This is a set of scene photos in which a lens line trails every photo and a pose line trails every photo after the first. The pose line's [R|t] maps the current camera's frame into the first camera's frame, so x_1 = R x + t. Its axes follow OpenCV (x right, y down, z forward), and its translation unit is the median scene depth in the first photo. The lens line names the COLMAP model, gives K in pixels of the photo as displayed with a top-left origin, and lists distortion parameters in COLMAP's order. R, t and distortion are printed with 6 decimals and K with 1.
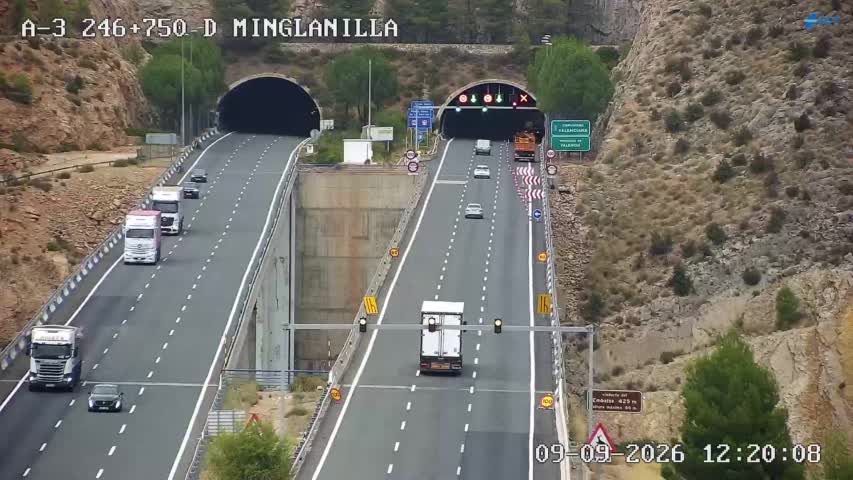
lens RADIAL K [[691.1, 0, 426.5], [0, 691.1, 240.0], [0, 0, 1]] dist [0.000286, 0.001367]
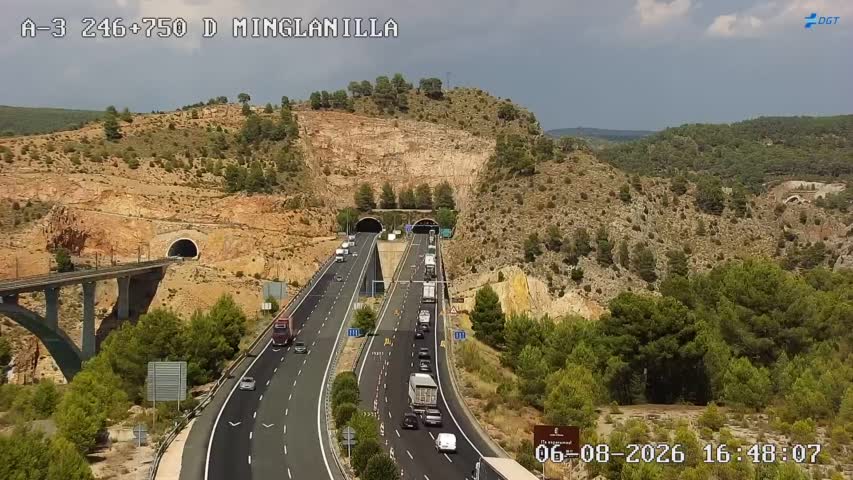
lens RADIAL K [[761.1, 0, 426.5], [0, 761.1, 240.0], [0, 0, 1]] dist [0.013178, 0.003338]
pose [[0.999991, -0.002008, -0.003800, 0.114774], [0.002019, 0.999994, 0.002914, -0.122376], [0.003794, -0.002922, 0.999989, -3.333133]]
